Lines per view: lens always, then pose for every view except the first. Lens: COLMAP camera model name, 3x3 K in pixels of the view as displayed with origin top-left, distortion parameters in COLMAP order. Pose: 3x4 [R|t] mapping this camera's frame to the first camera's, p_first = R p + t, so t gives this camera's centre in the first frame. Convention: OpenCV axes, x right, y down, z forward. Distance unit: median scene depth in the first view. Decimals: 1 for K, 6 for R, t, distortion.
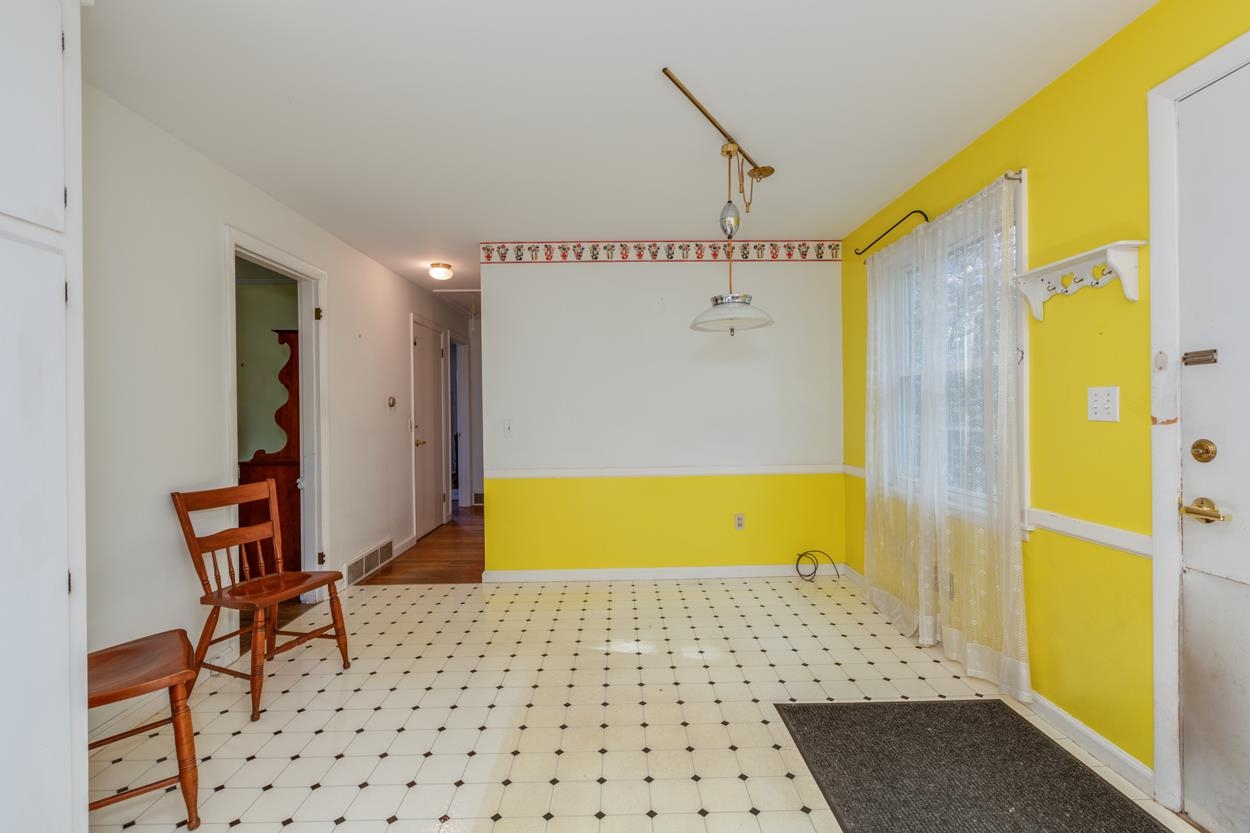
lens RADIAL K [[555.2, 0, 632.1], [0, 555.2, 413.2], [0, 0, 1]] dist [0.002210, -0.000986]
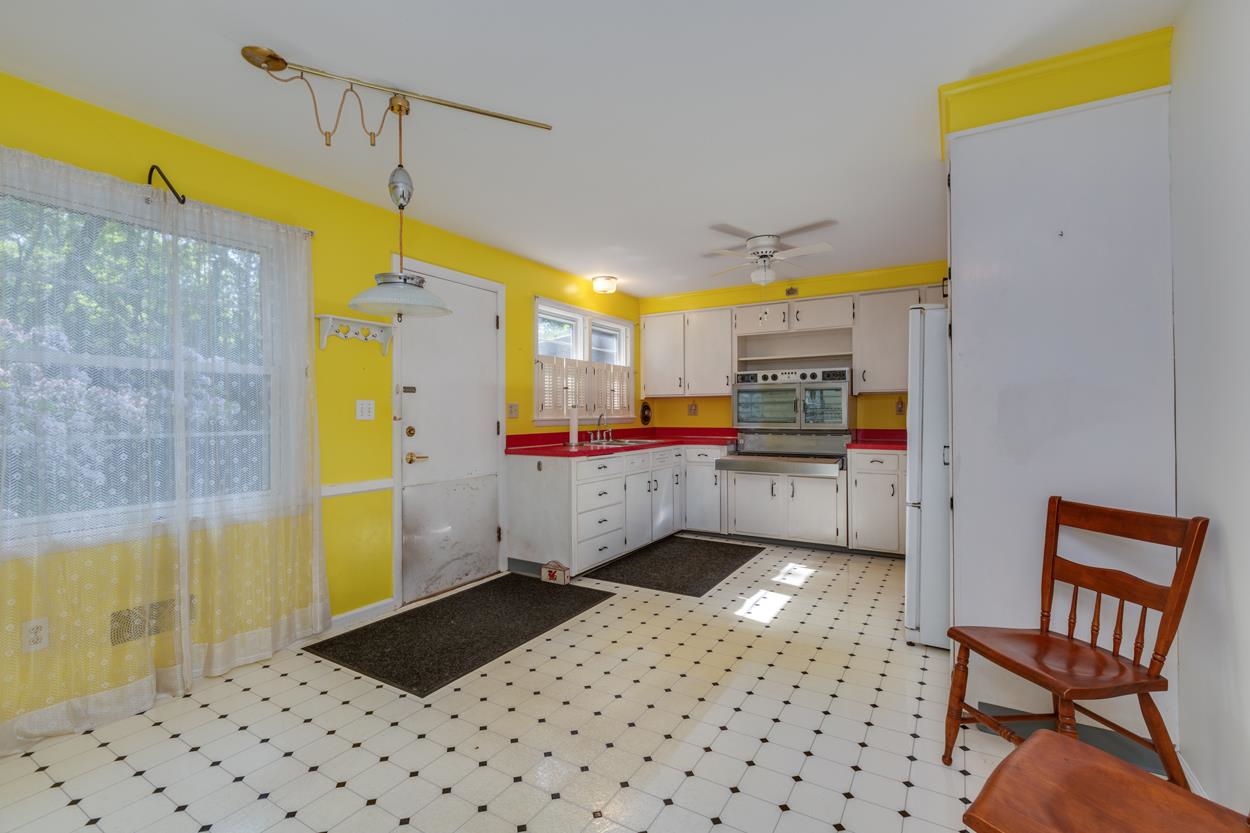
lens RADIAL K [[555.2, 0, 622.6], [0, 555.2, 408.8], [0, 0, 1]] dist [0.002210, -0.000986]
pose [[-0.842959, 0.016677, 0.537719, -0.790878], [0.014458, 0.999861, -0.008344, 0.006190], [-0.537784, 0.000740, -0.843083, 2.148897]]
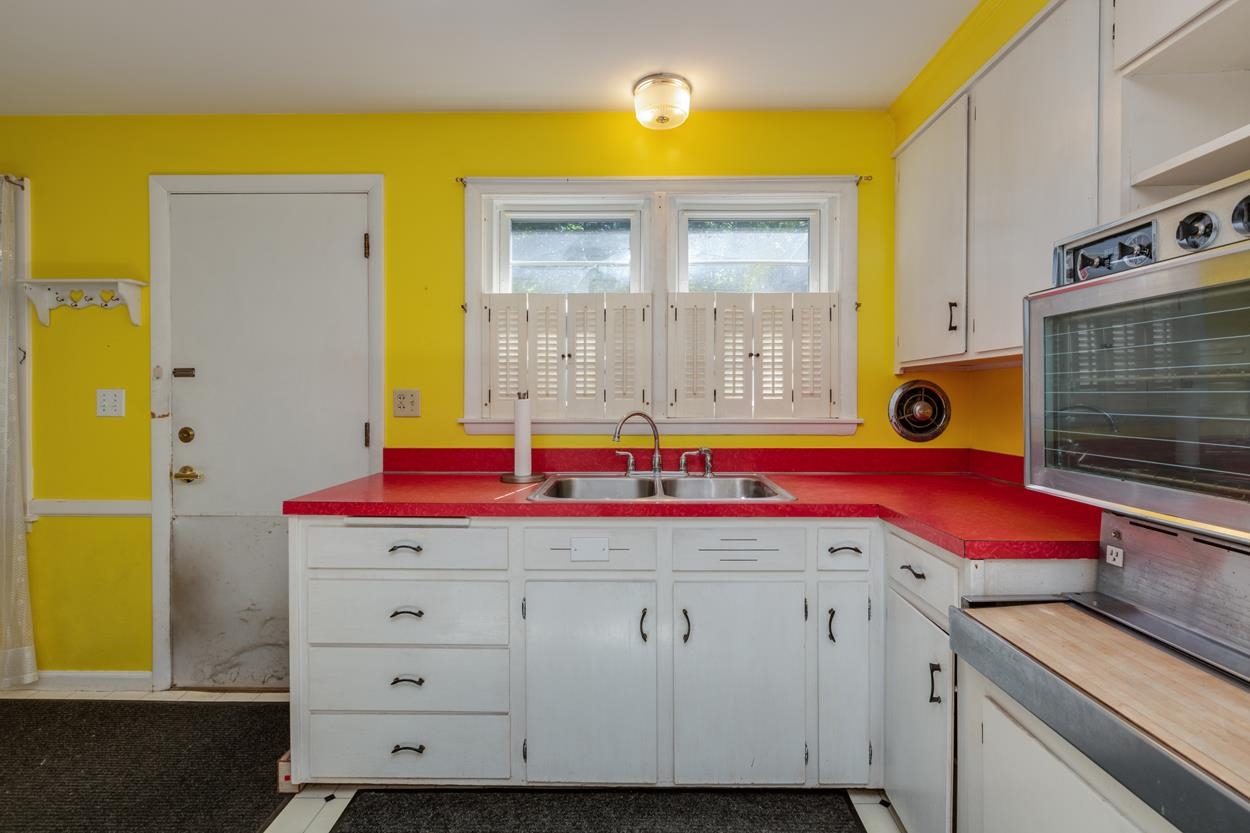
lens RADIAL K [[555.2, 0, 626.6], [0, 555.2, 399.2], [0, 0, 1]] dist [0.002210, -0.000986]
pose [[0.037758, 0.005077, 0.999274, -0.378844], [0.004121, 0.999978, -0.005236, -0.013753], [-0.999278, 0.004316, 0.037736, -0.217485]]
